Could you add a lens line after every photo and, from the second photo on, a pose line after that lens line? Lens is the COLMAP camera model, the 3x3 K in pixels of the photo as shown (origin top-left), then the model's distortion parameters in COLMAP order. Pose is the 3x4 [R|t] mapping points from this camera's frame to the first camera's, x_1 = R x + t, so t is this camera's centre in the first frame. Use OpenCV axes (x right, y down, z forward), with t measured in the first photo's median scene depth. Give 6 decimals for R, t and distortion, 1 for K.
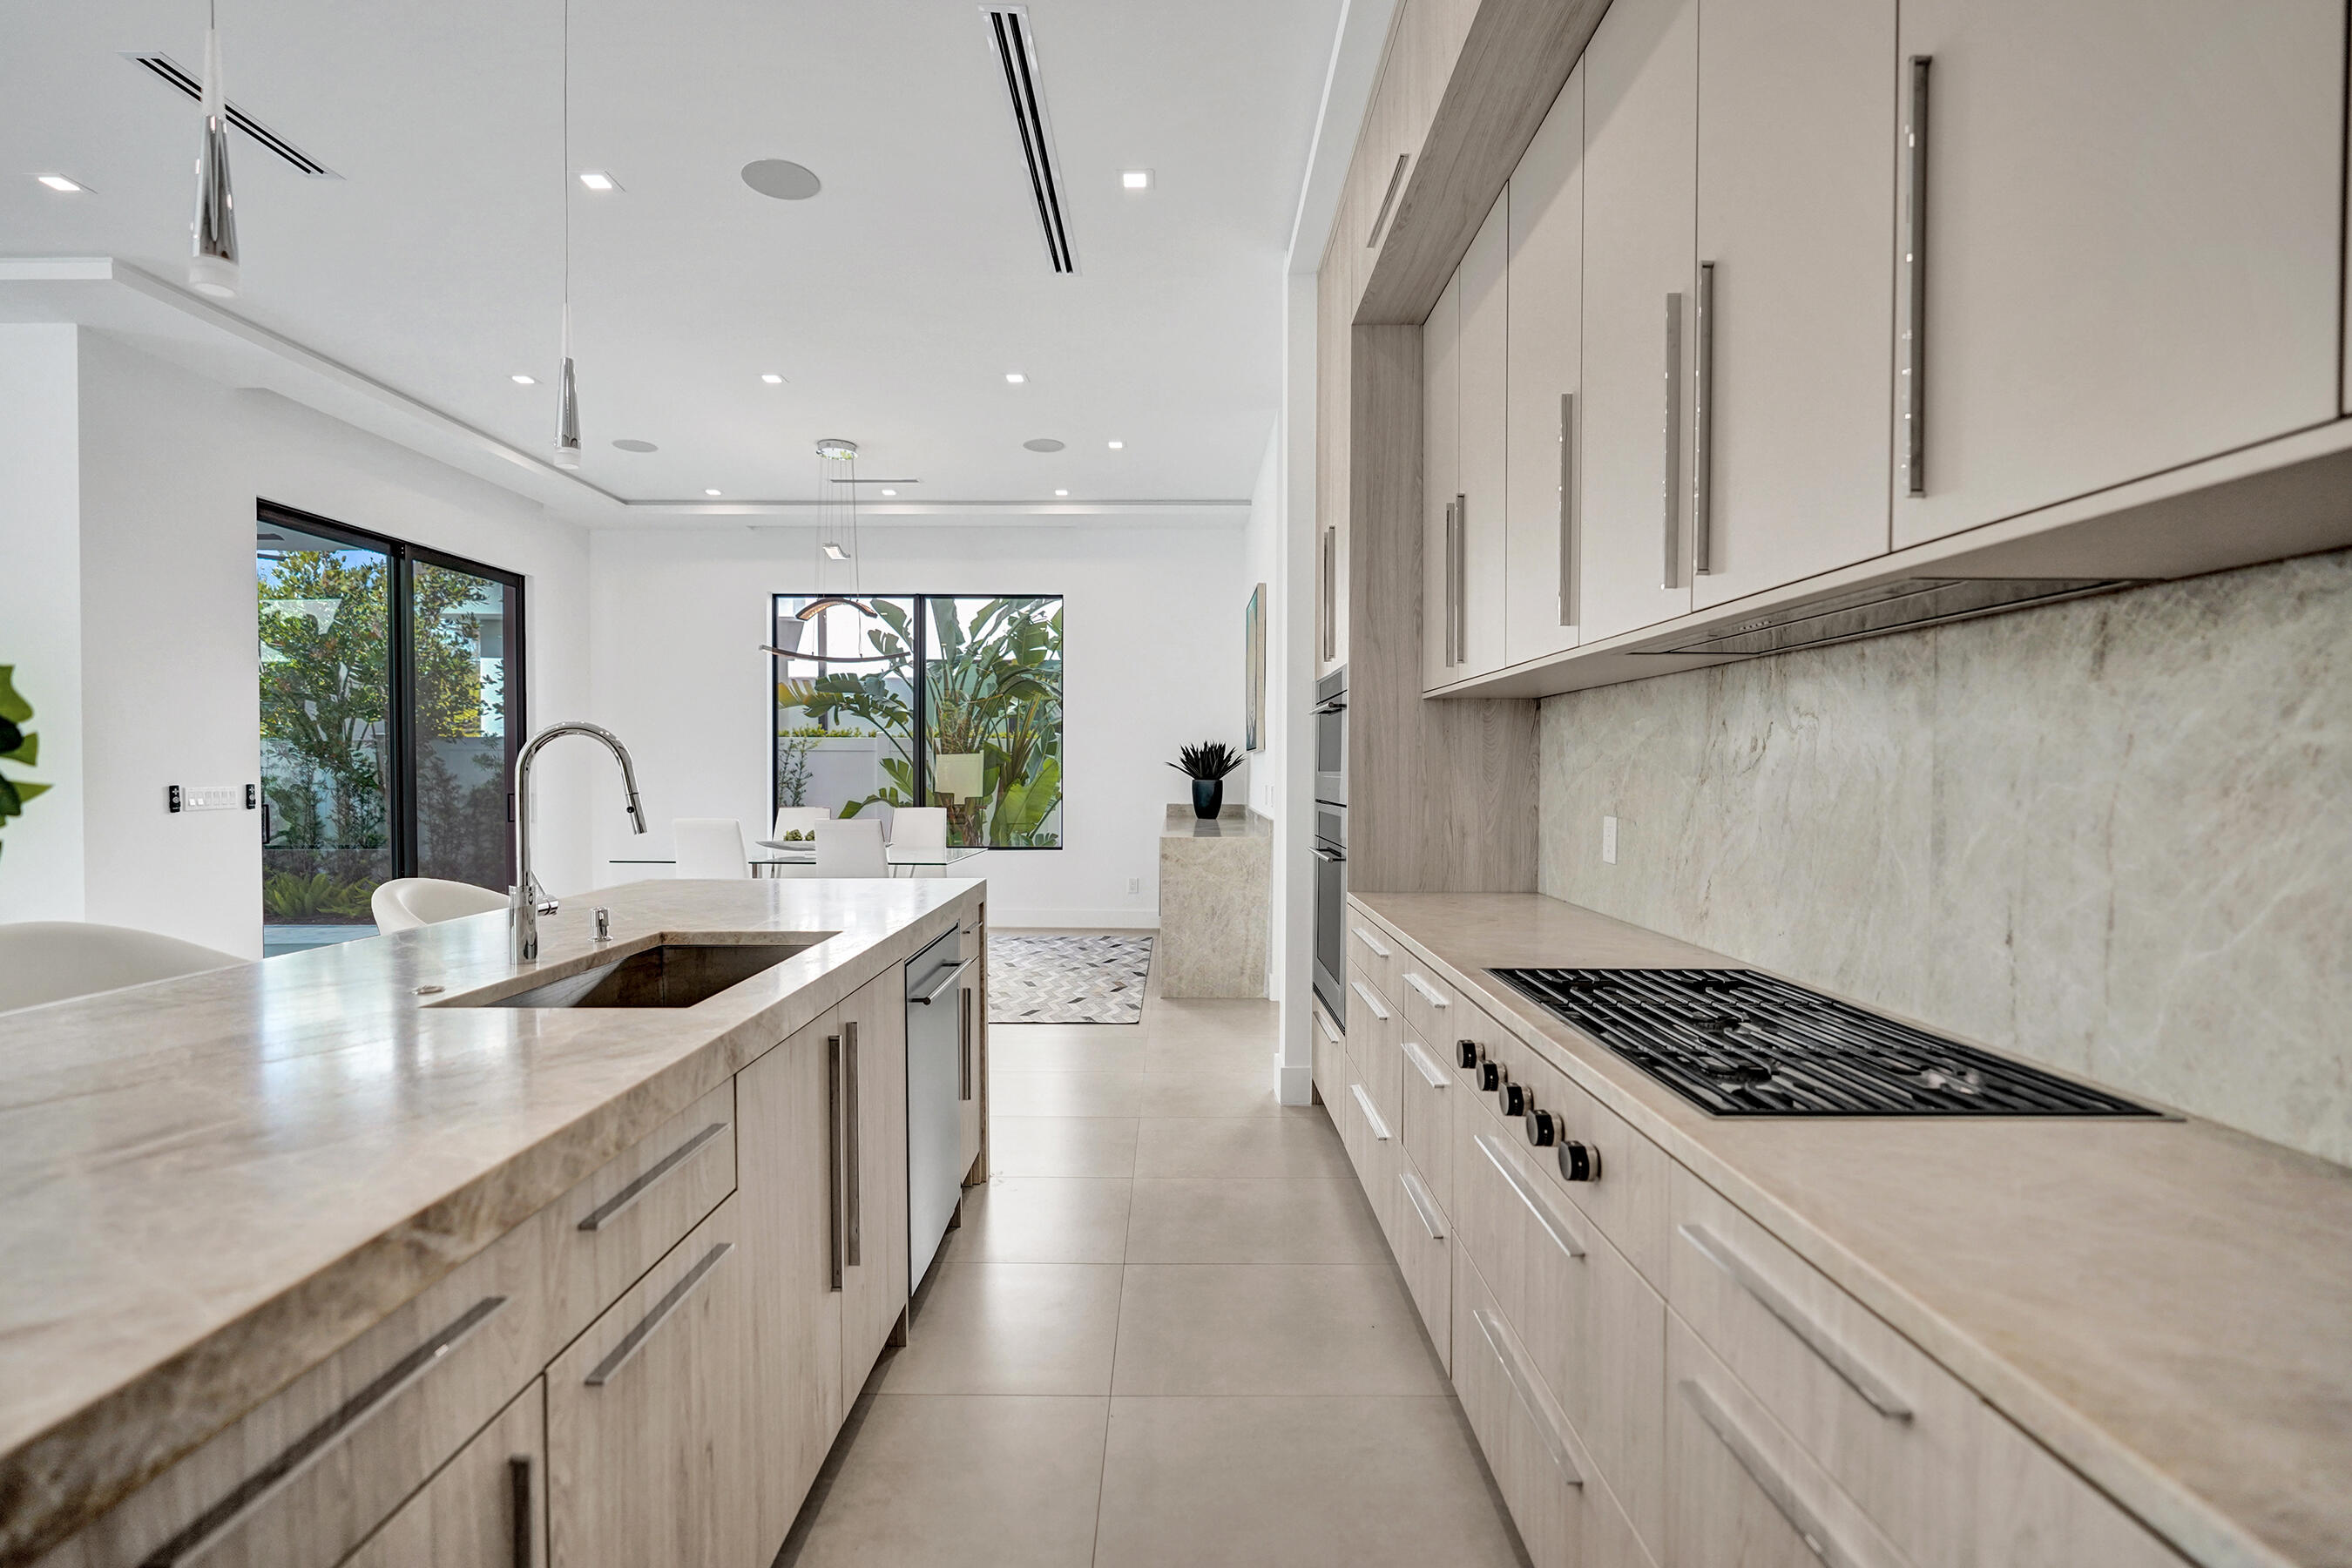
lens RADIAL K [[1083.7, 0, 1172.4], [0, 1083.7, 793.3], [0, 0, 1]] dist [-0.021771, 0.006689]
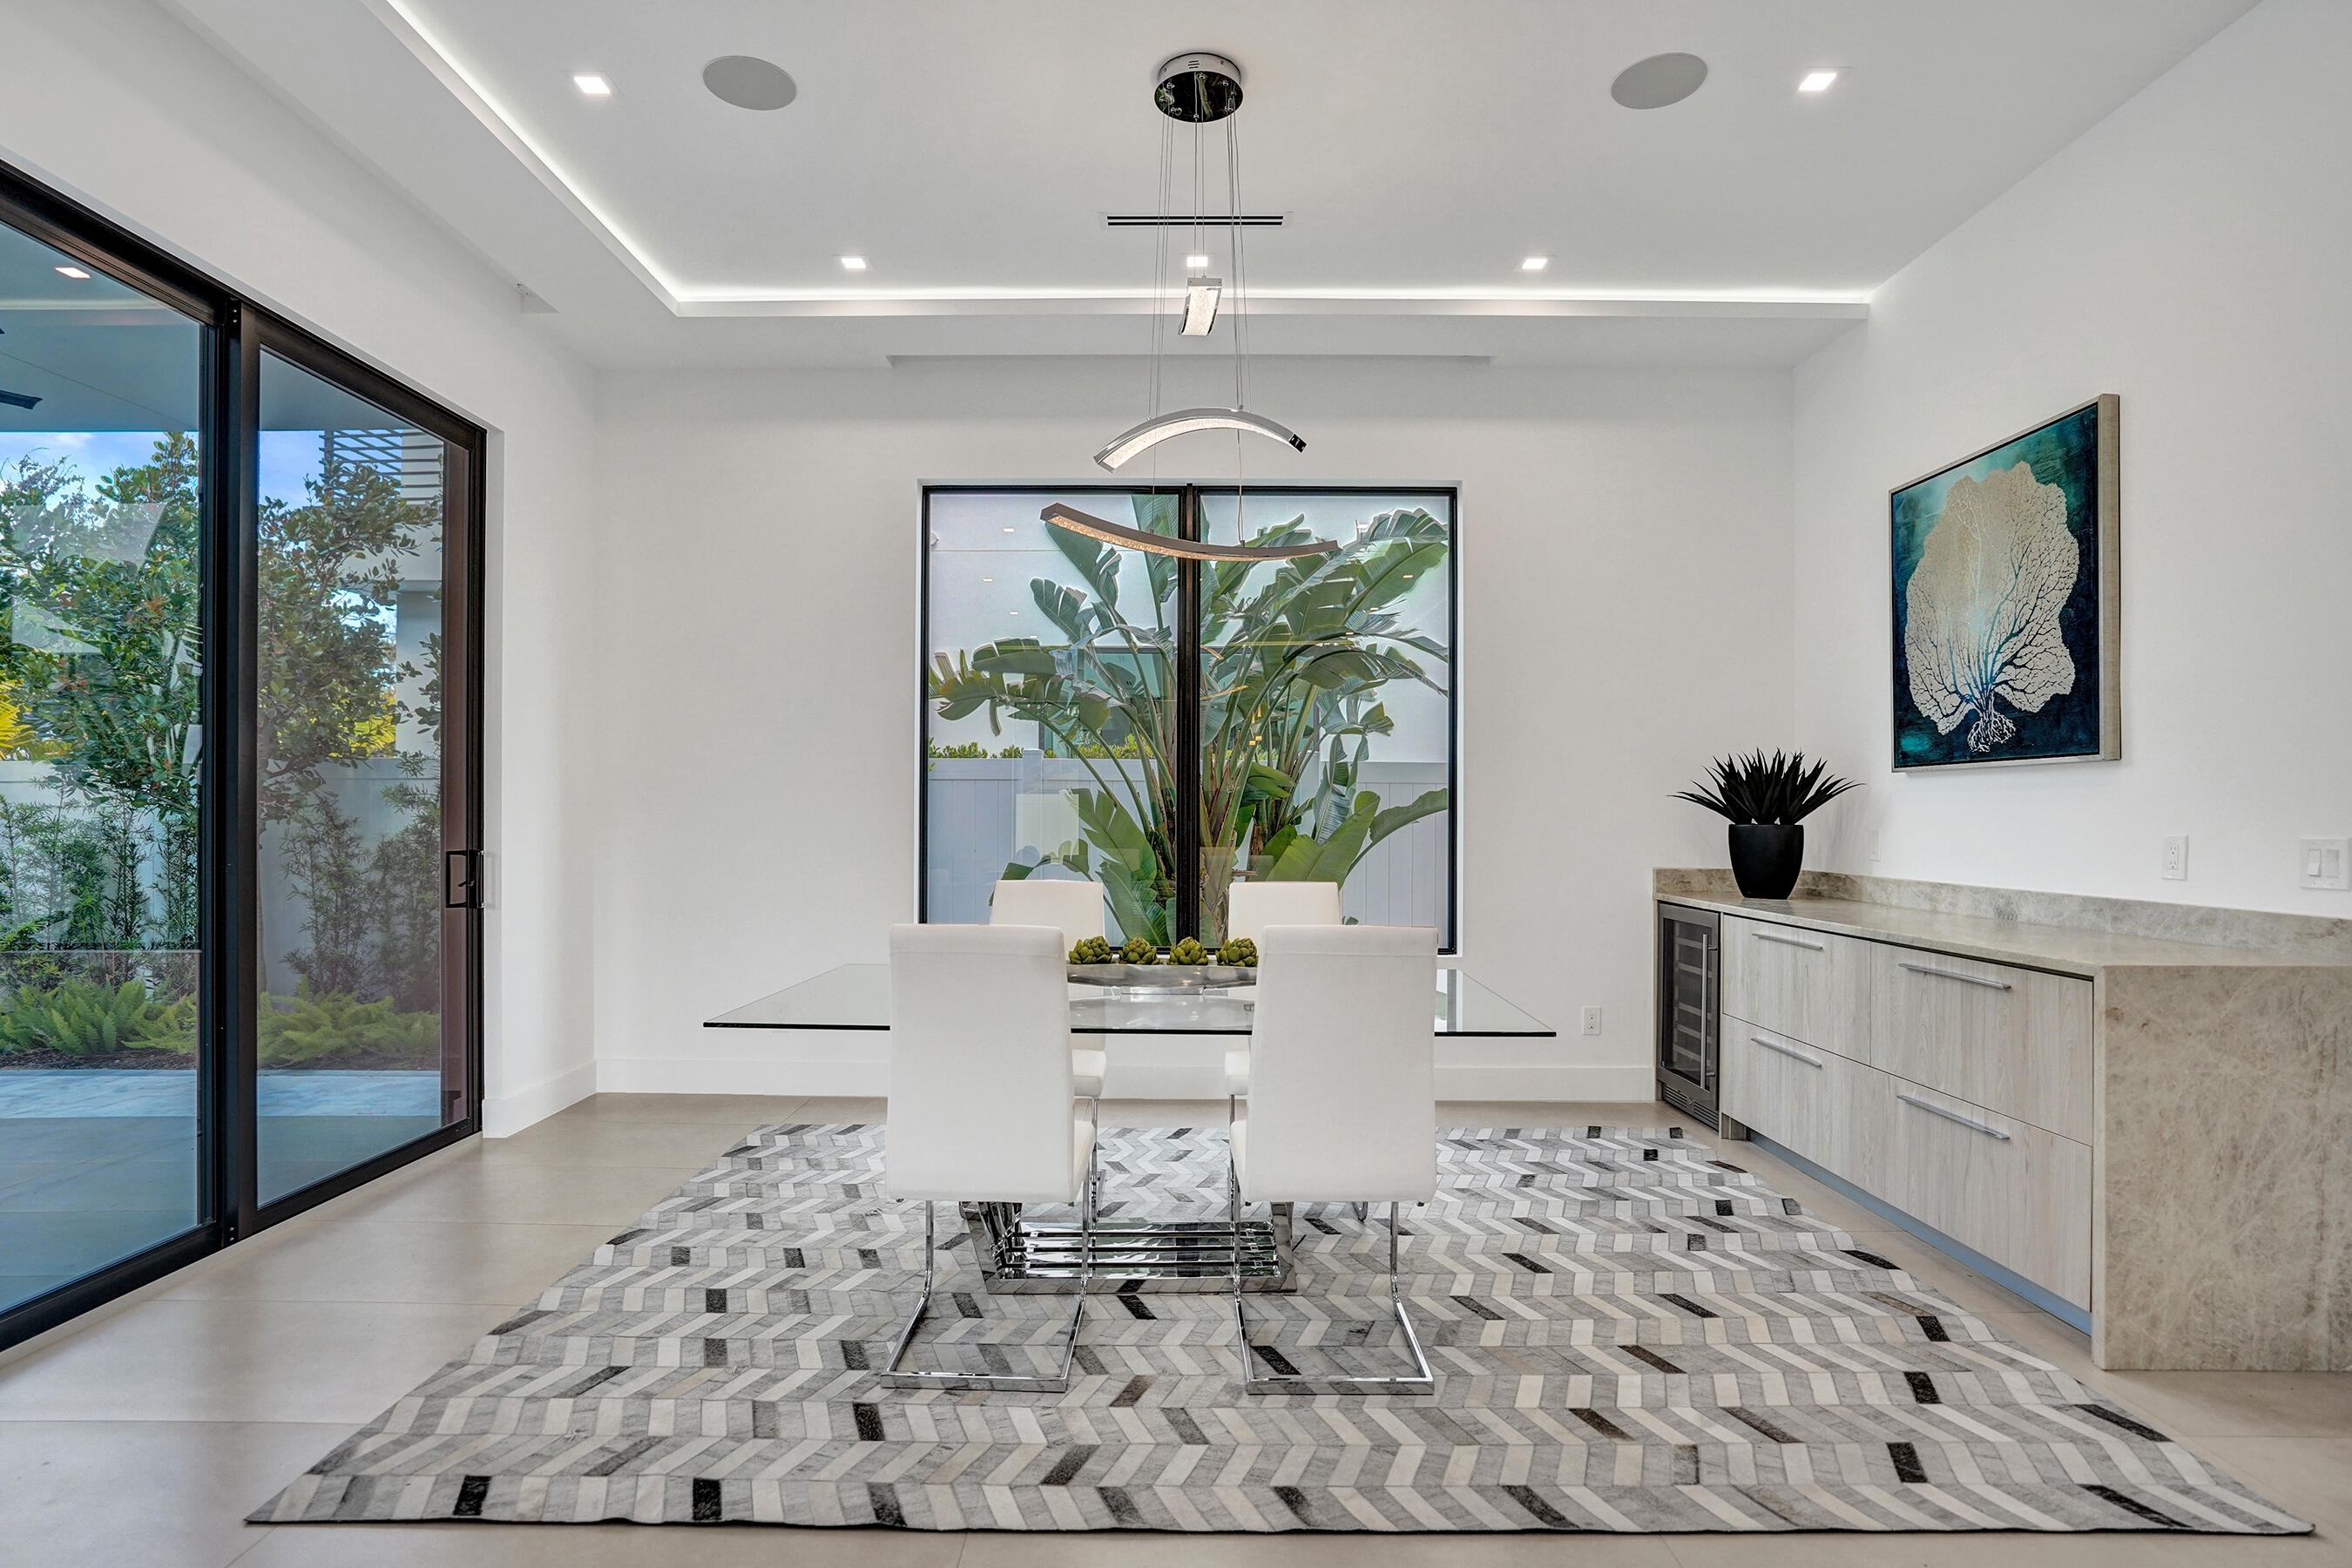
lens RADIAL K [[1226.2, 0, 1165.8], [0, 1226.2, 804.8], [0, 0, 1]] dist [-0.021159, -0.000846]
pose [[0.999976, -0.000275, -0.006979, -0.294043], [0.000054, 0.999498, -0.031695, -0.003745], [0.006984, 0.031694, 0.999473, 0.457967]]
